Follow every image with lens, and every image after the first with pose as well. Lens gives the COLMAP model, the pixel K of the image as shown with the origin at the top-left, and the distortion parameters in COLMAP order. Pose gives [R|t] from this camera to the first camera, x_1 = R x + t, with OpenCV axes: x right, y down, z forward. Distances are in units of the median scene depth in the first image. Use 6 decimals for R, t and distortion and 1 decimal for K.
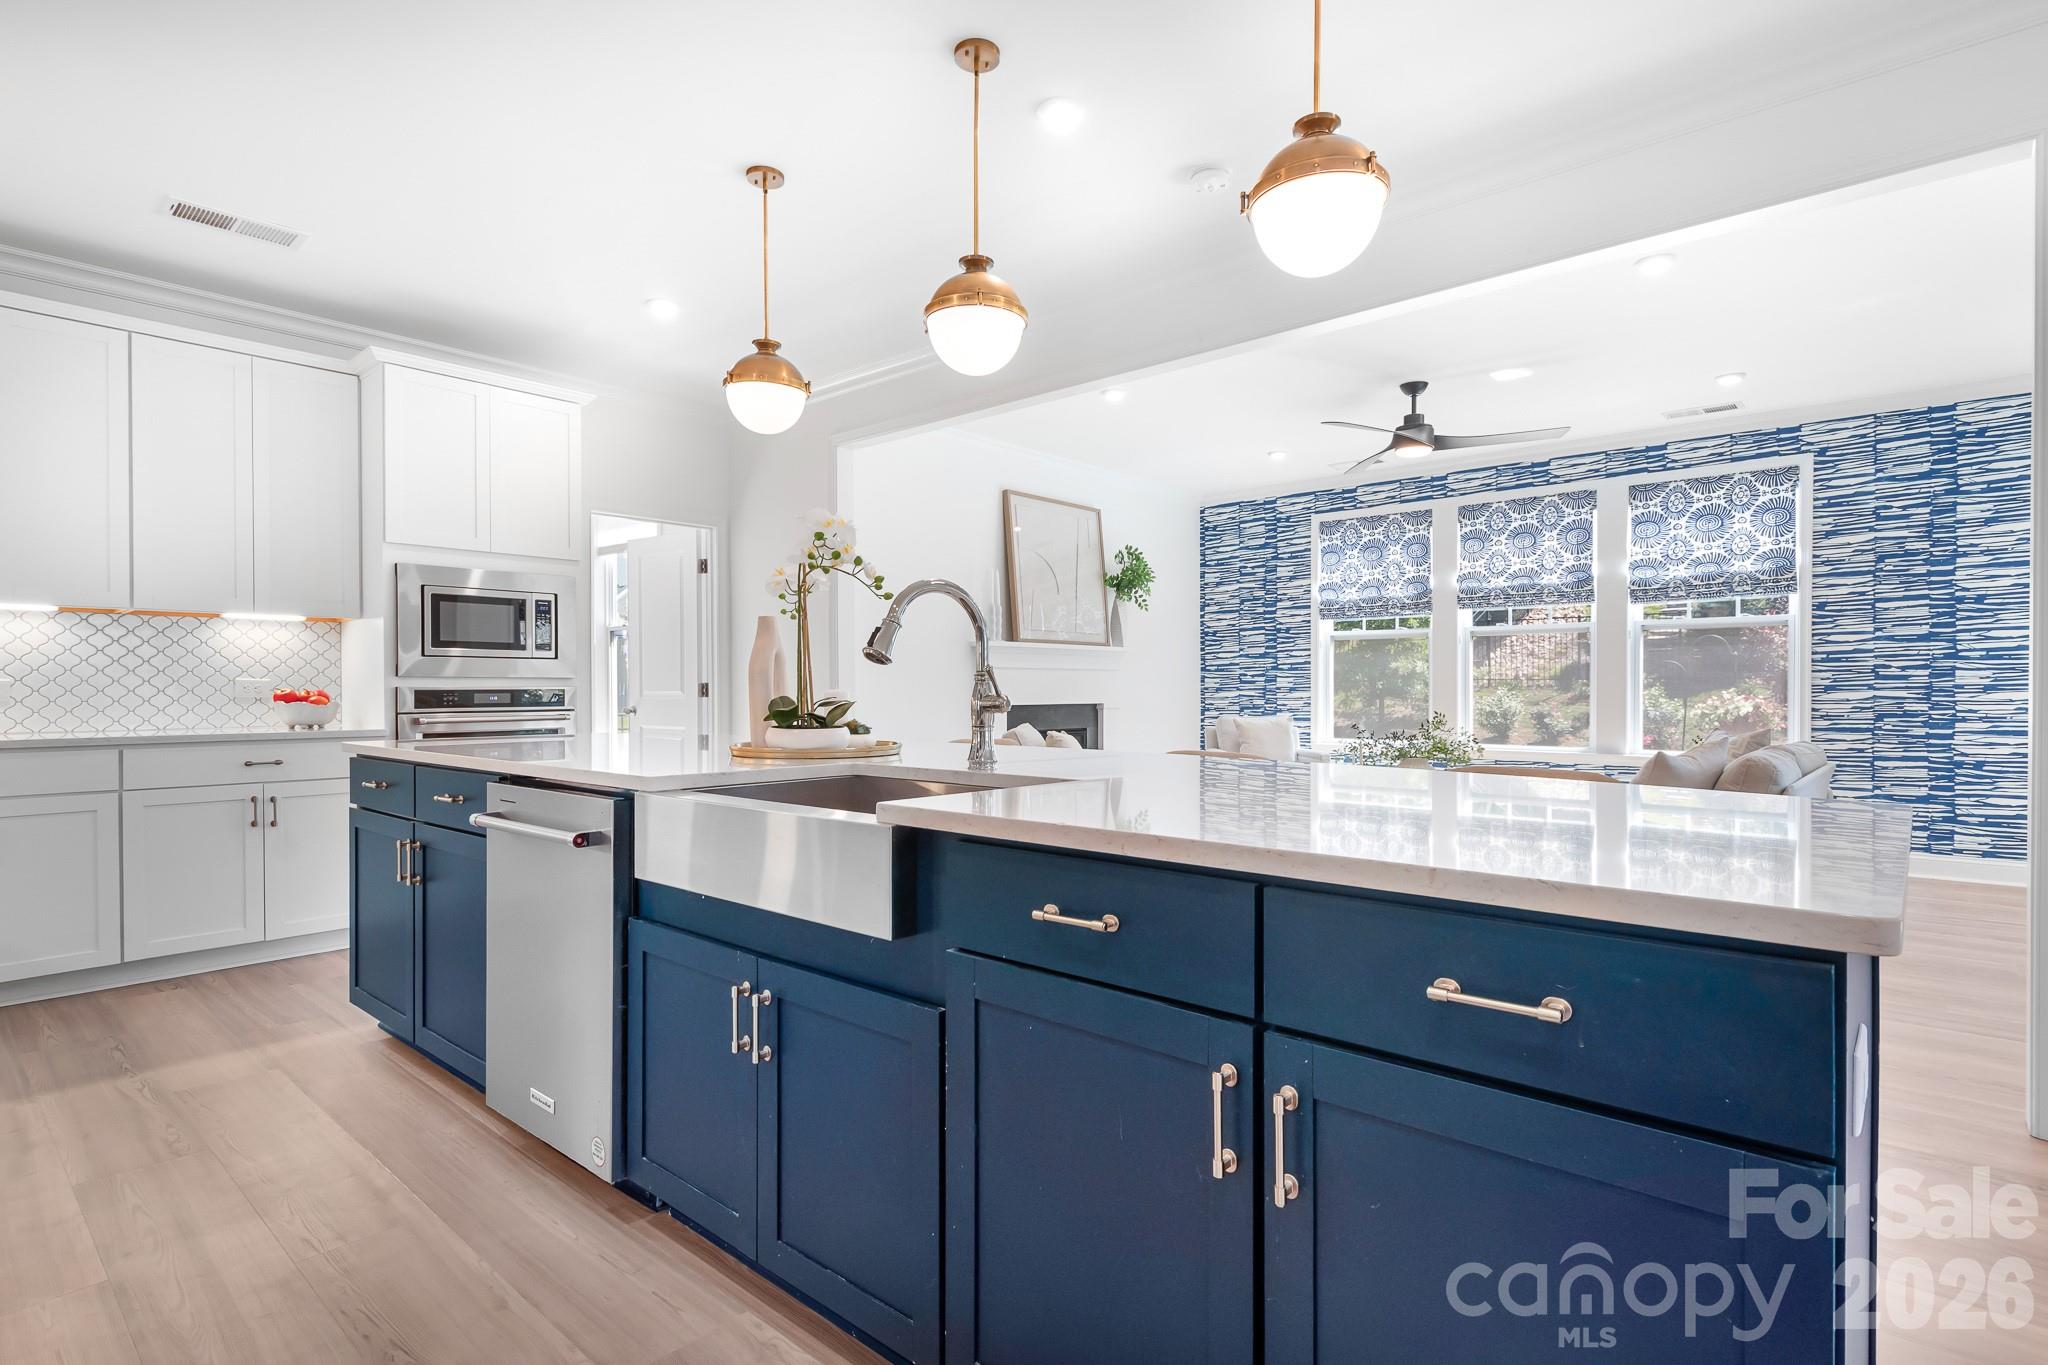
lens RADIAL K [[1022.5, 0, 1010.8], [0, 1022.5, 707.4], [0, 0, 1]] dist [-0.001863, -0.002580]
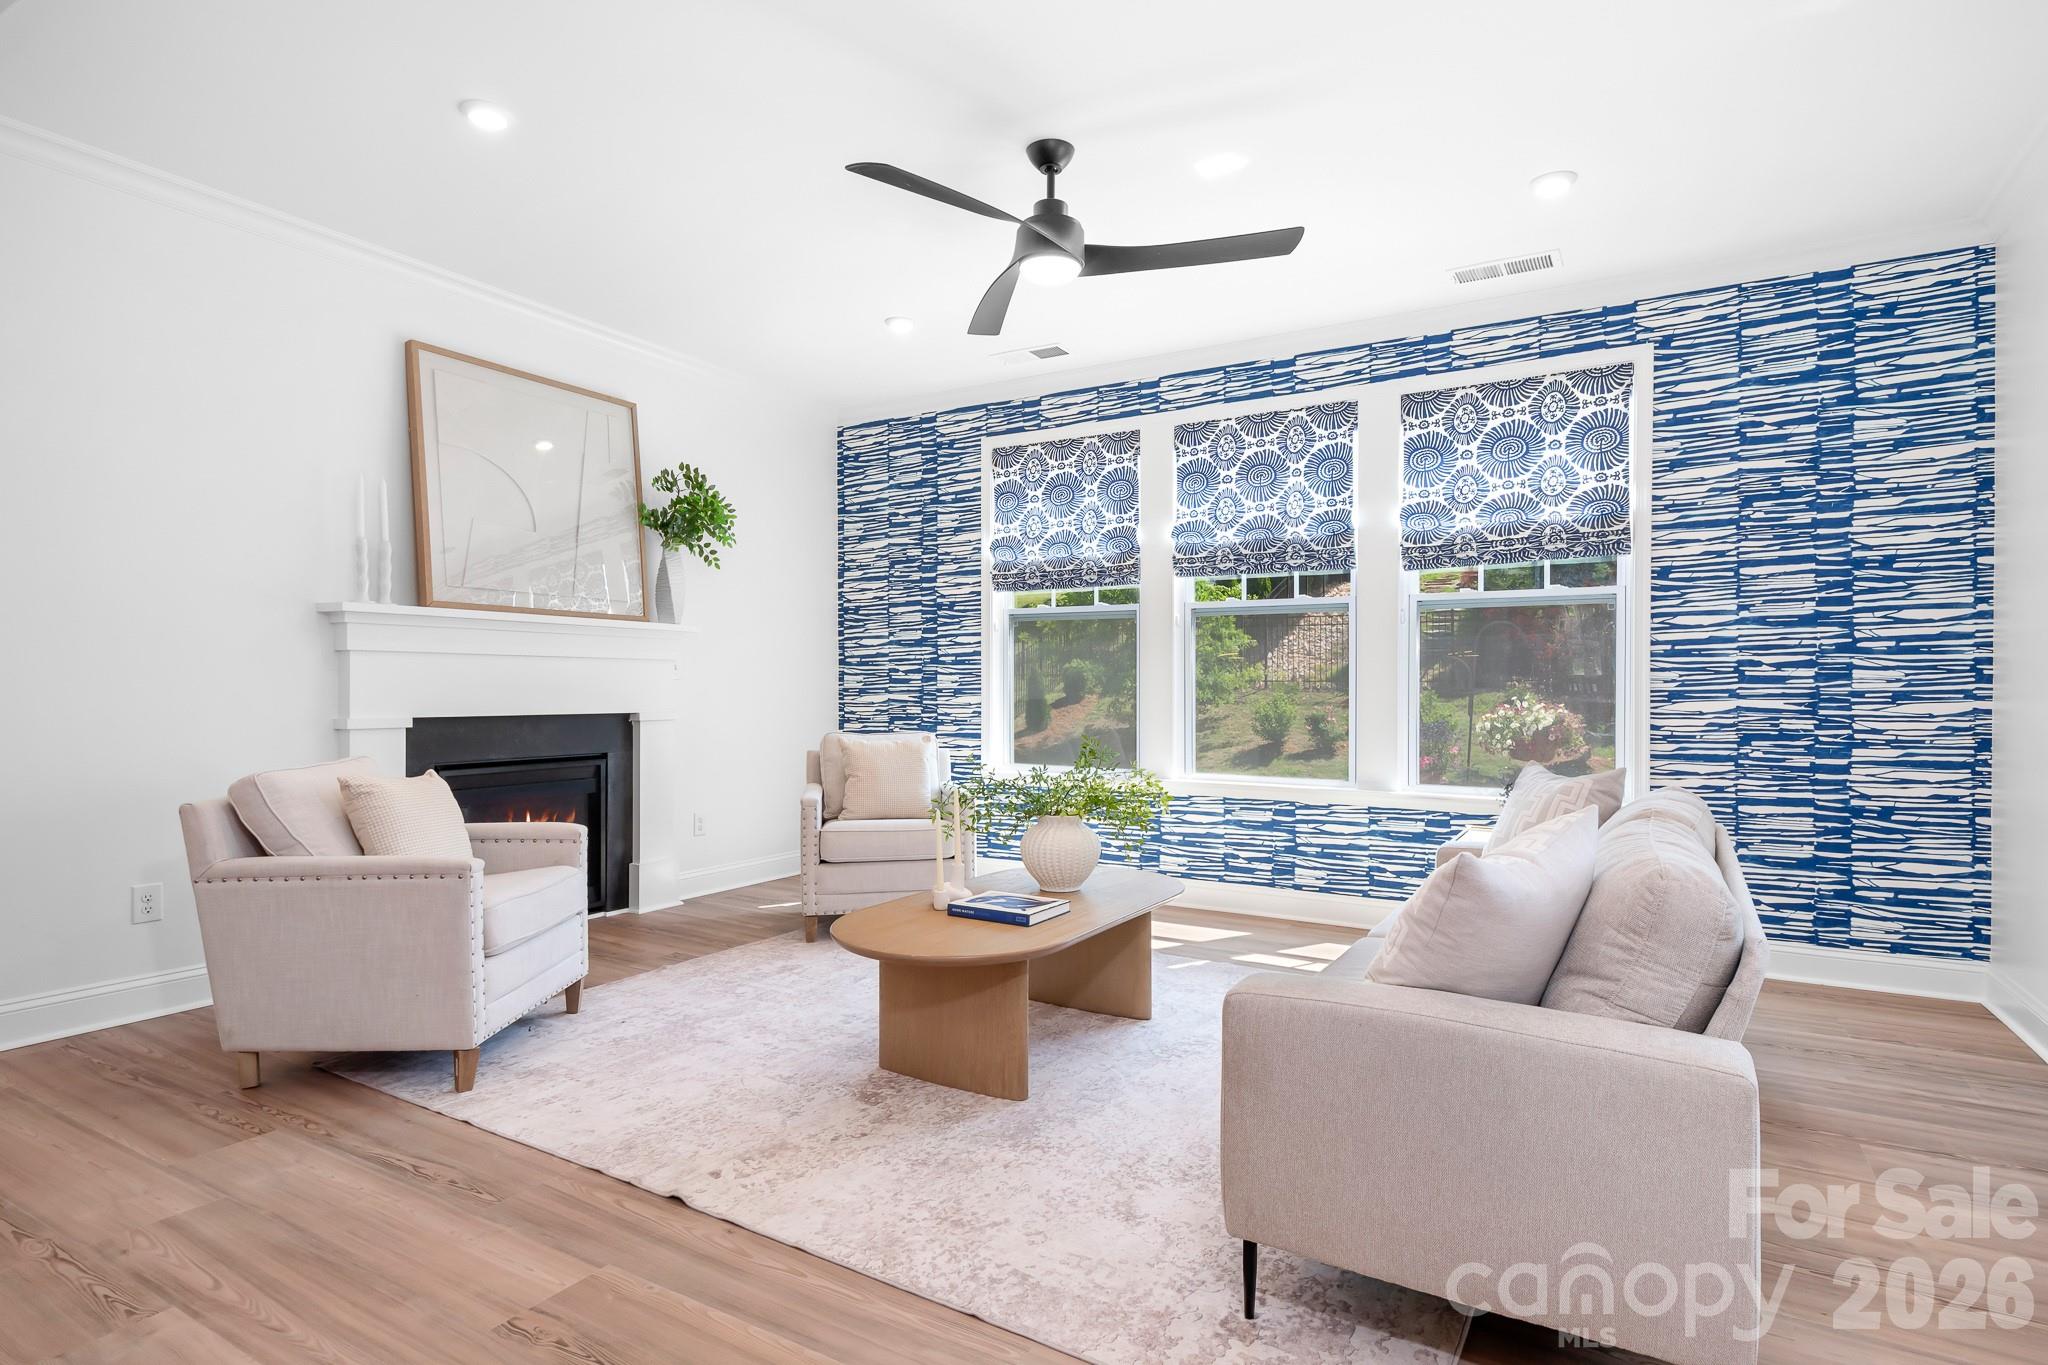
lens RADIAL K [[1073.7, 0, 1027.9], [0, 1073.7, 695.3], [0, 0, 1]] dist [0.022444, -0.006995]
pose [[0.978688, 0.003742, 0.205321, 0.225308], [-0.001530, 0.999939, -0.010931, -0.009773], [-0.205349, 0.010384, 0.978634, 0.366919]]
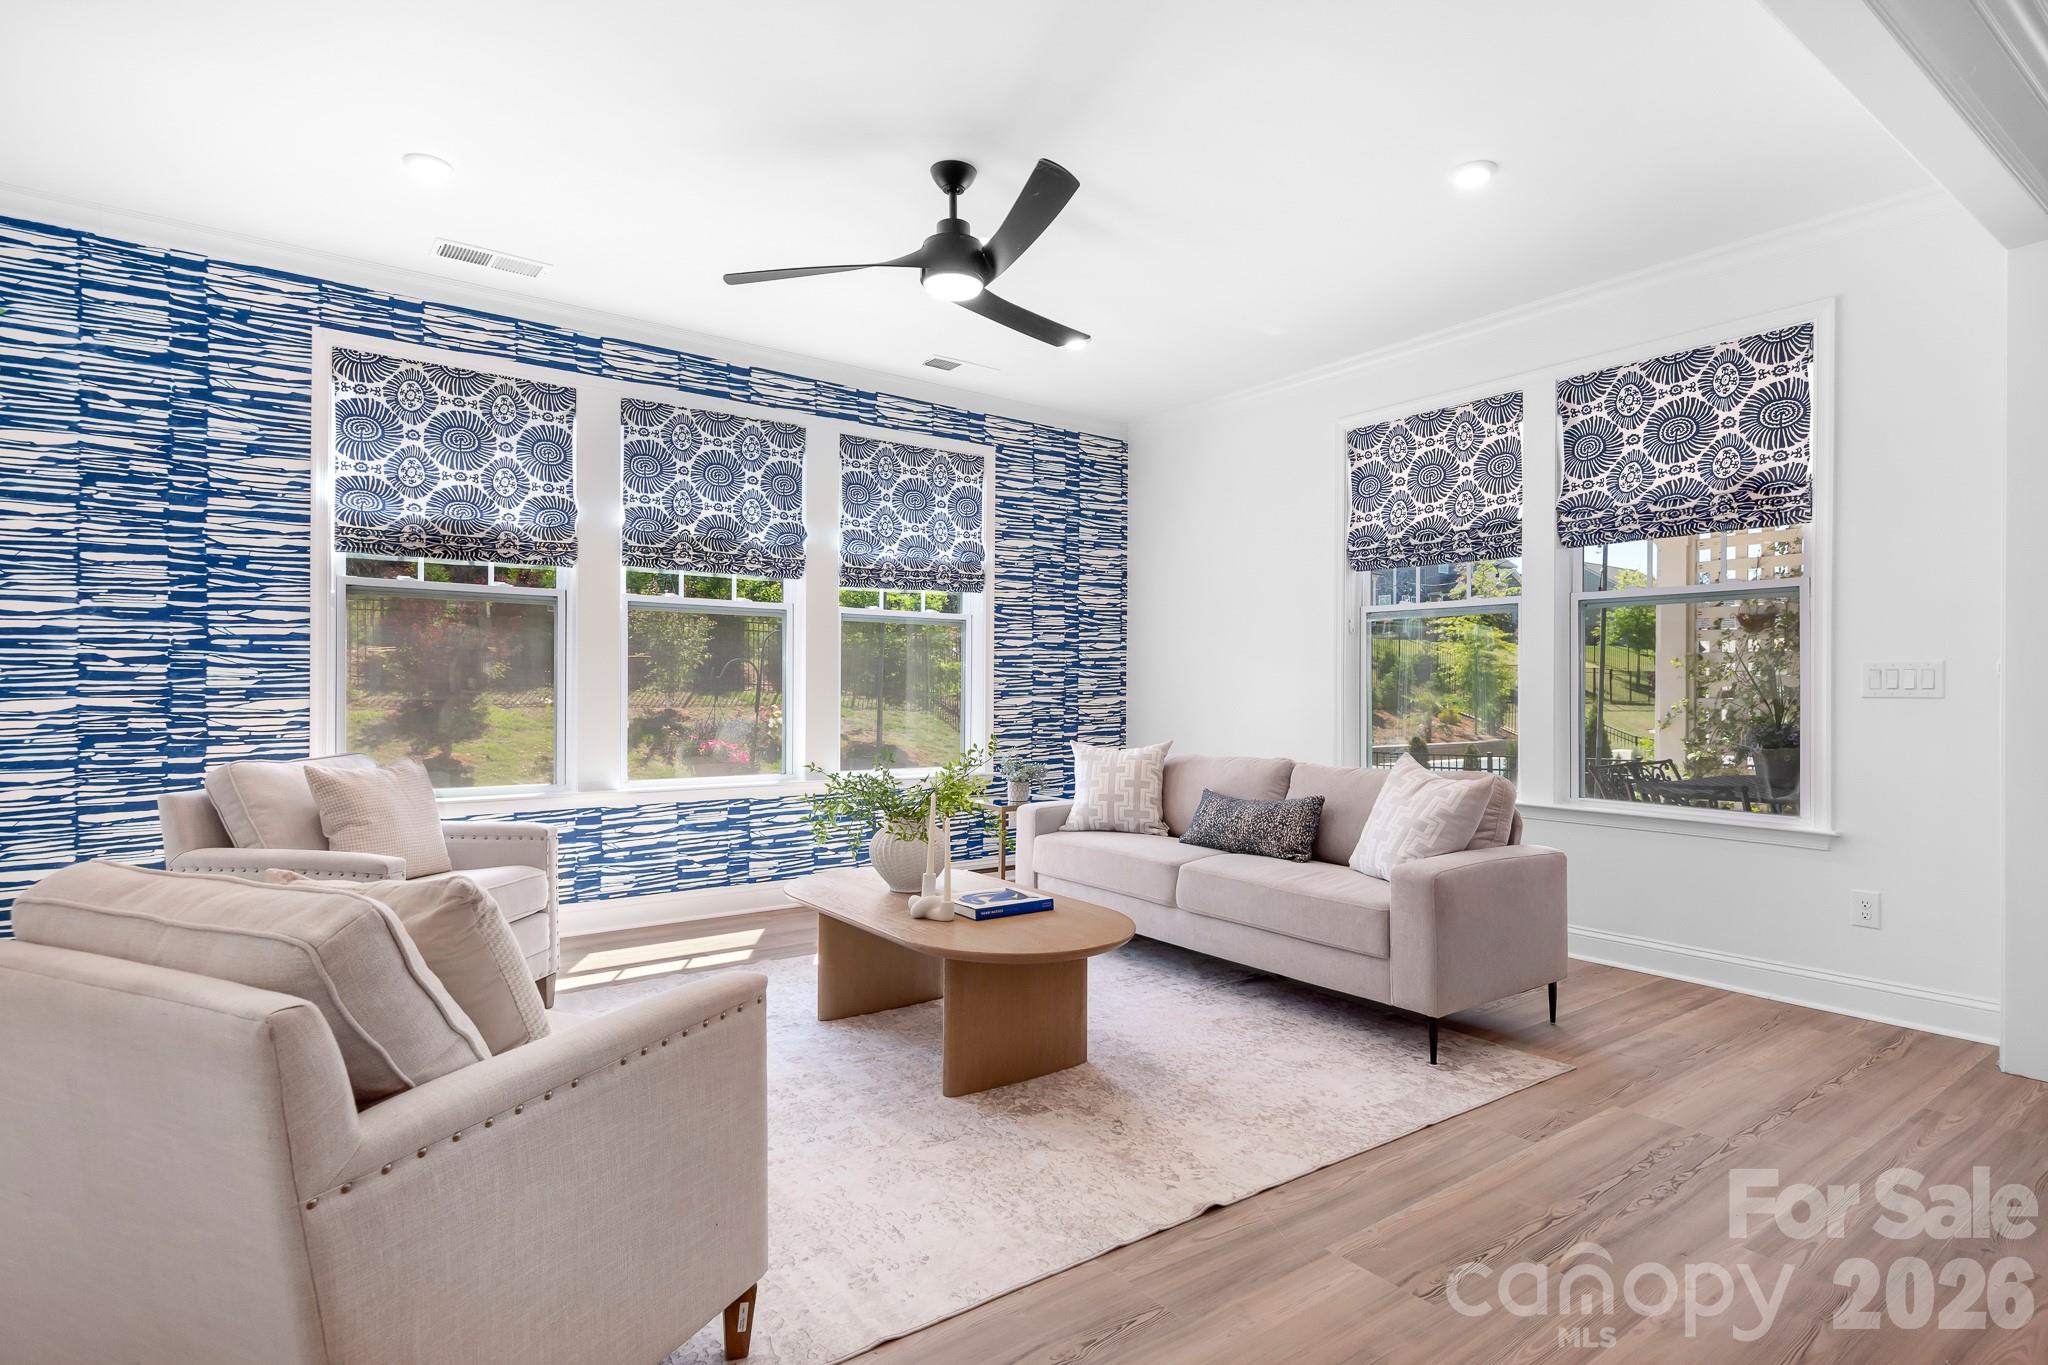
lens RADIAL K [[1073.7, 0, 1028.1], [0, 1073.7, 684.9], [0, 0, 1]] dist [0.022444, -0.006995]
pose [[0.169820, 0.007302, 0.985448, -0.185634], [0.012860, 0.999871, -0.009625, -0.015814], [-0.985391, 0.014307, 0.169705, 0.750256]]
